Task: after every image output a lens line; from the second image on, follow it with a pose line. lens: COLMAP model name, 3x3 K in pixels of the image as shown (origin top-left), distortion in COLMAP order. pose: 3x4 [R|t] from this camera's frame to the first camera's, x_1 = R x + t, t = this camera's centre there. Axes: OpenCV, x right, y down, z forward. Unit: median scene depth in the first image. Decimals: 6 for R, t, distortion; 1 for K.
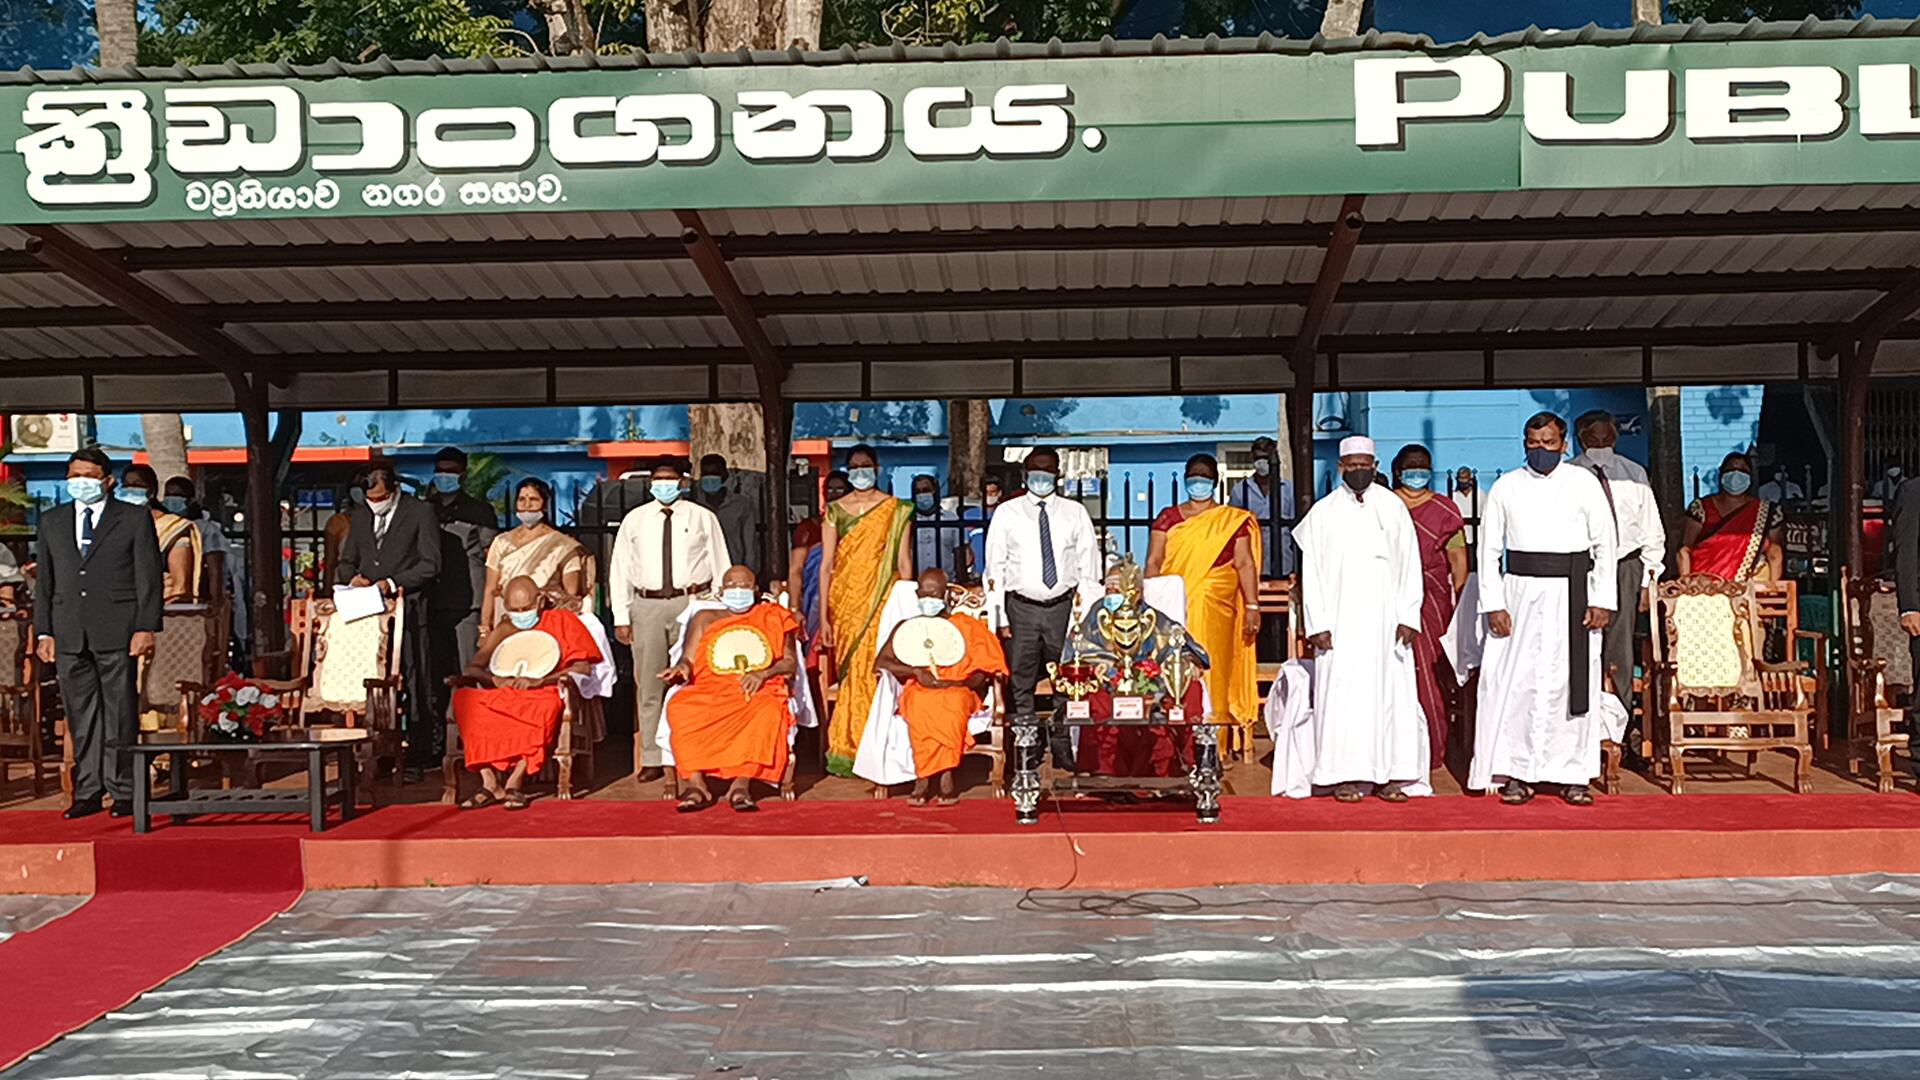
lens RADIAL K [[2194.1, 0, 960.0], [0, 2194.1, 540.0], [0, 0, 1]] dist [0.058940, 0.056789]
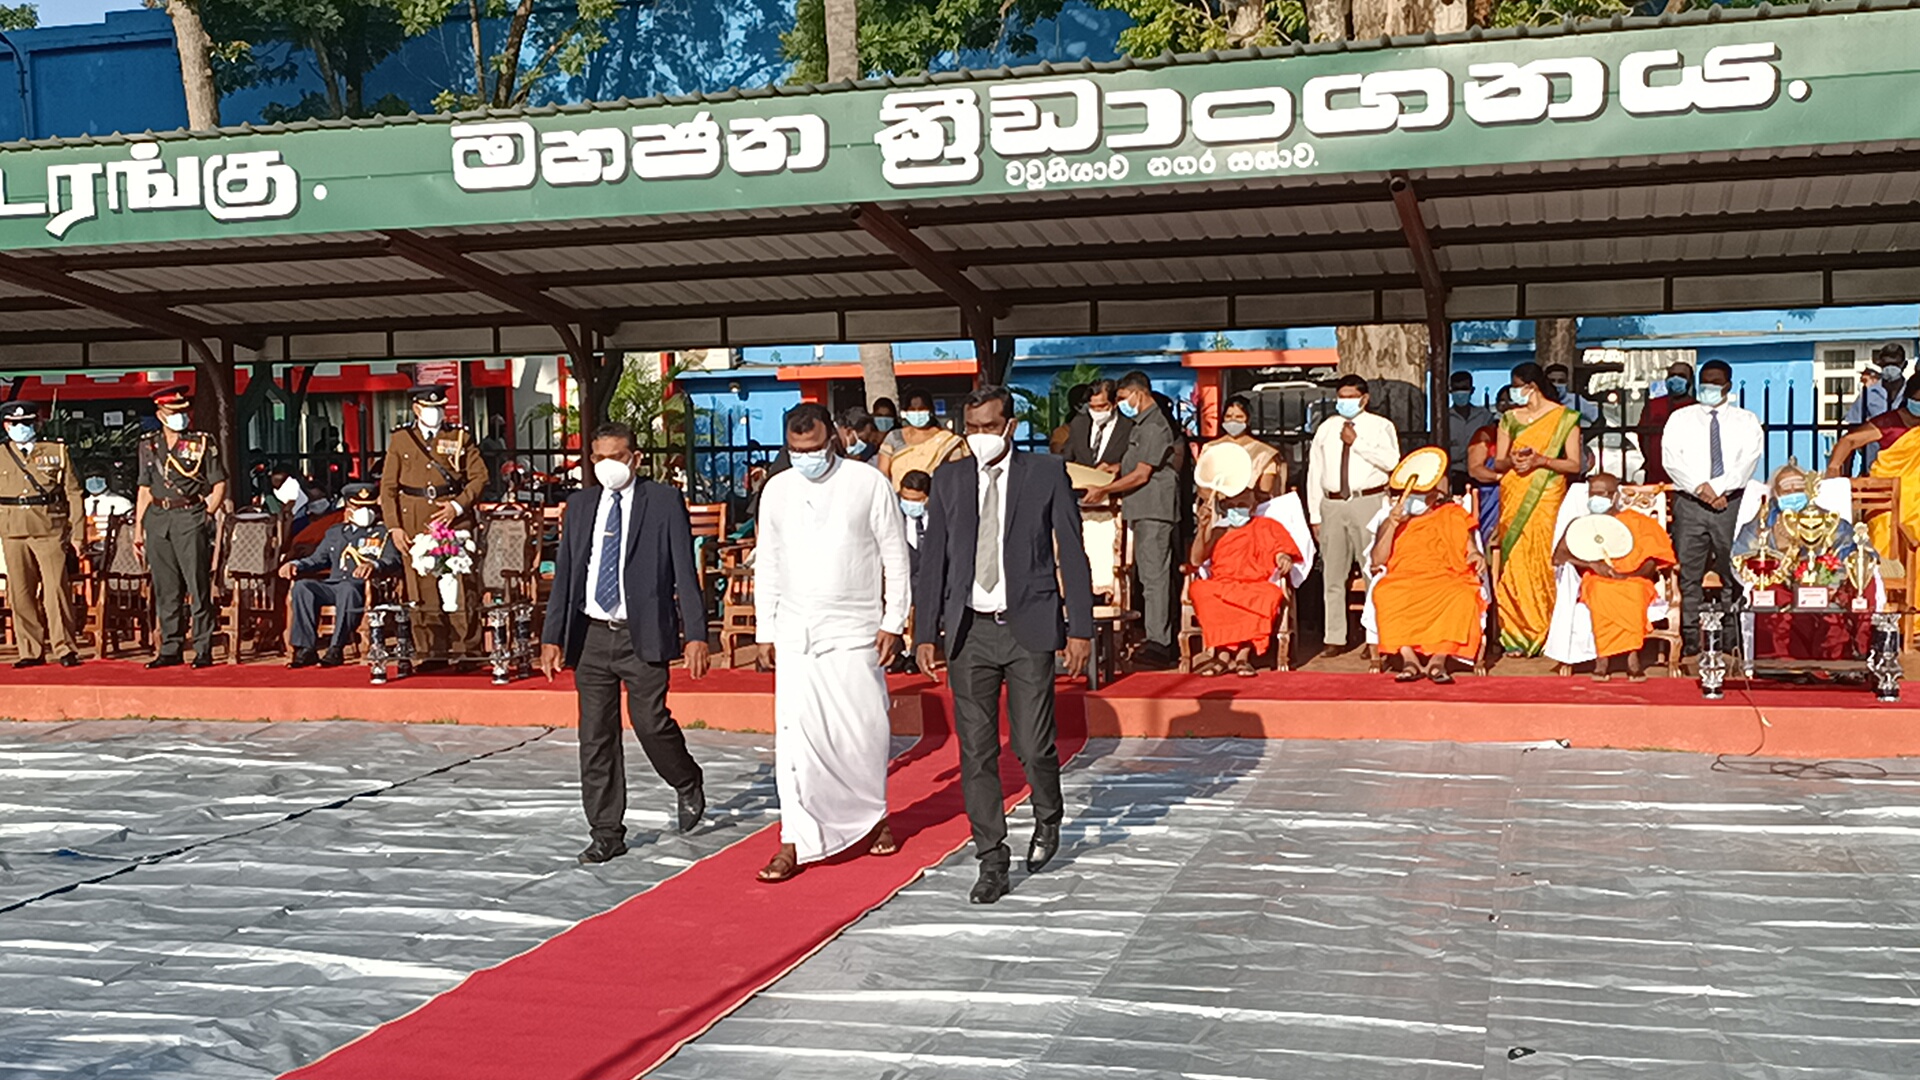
lens RADIAL K [[2194.1, 0, 960.0], [0, 2194.1, 540.0], [0, 0, 1]] dist [0.058940, 0.056789]
pose [[0.973567, 0.004425, -0.228360, -0.092381], [0.005892, 0.998993, 0.044477, -0.005728], [0.228327, -0.044647, 0.972560, -0.203607]]
